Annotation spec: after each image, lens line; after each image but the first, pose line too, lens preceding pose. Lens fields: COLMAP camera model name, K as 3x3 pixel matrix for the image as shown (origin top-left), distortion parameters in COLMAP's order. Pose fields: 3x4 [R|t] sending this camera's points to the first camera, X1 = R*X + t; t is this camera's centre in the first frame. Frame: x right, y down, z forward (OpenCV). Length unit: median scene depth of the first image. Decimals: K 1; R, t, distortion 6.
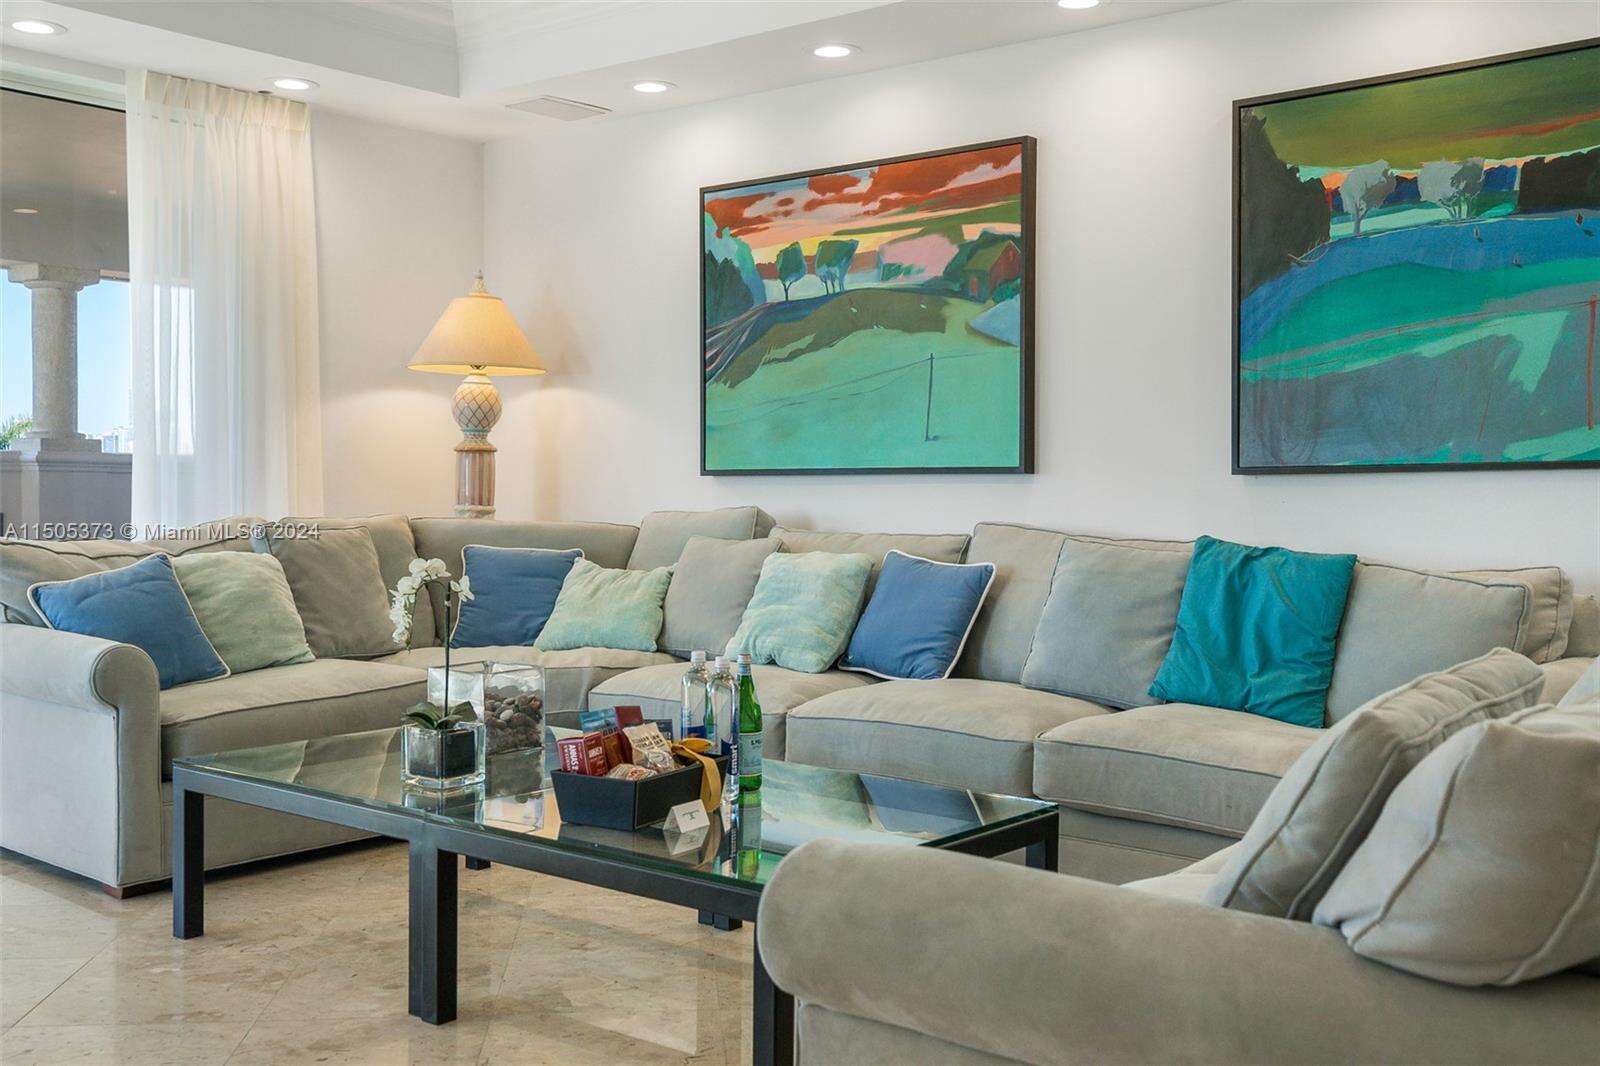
lens RADIAL K [[1658.9, 0, 798.5], [0, 1658.9, 537.2], [0, 0, 1]] dist [0.028257, 0.000000]
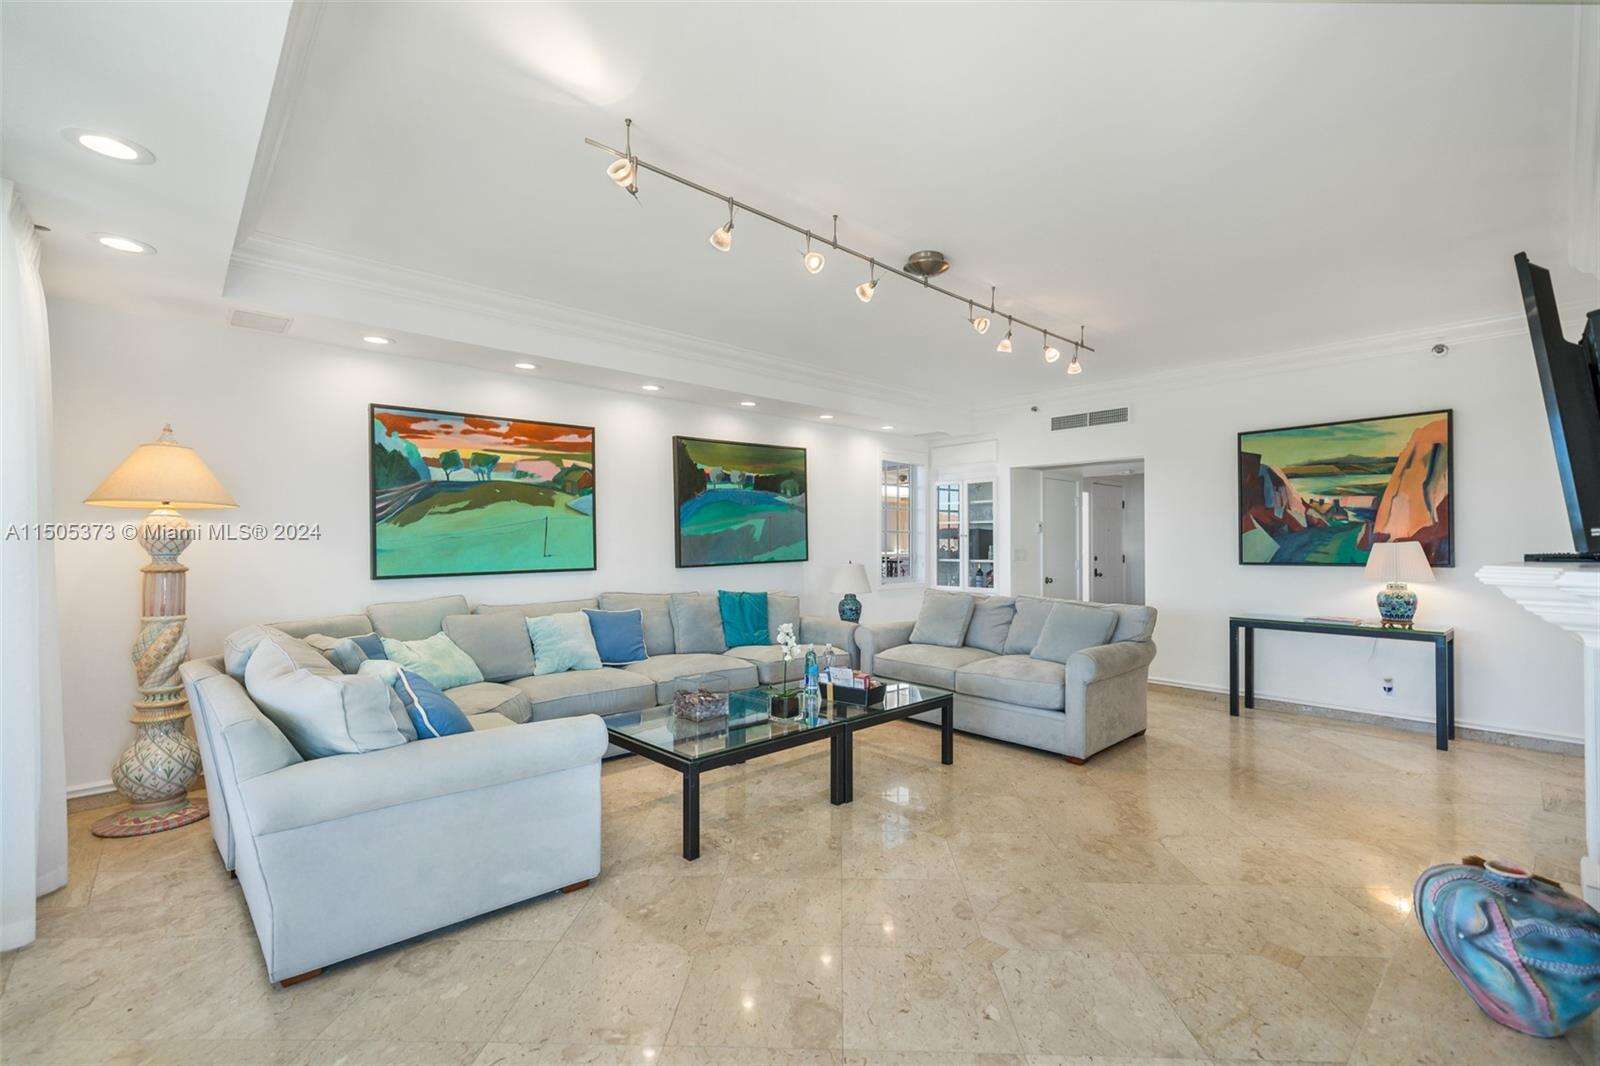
lens RADIAL K [[713.8, 0, 797.9], [0, 713.8, 541.2], [0, 0, 1]] dist [0.002736, 0.000809]
pose [[0.118972, -0.005727, 0.992881, -0.776897], [0.042170, 0.999110, 0.000710, -0.064137], [-0.992002, 0.041786, 0.119108, 0.559639]]
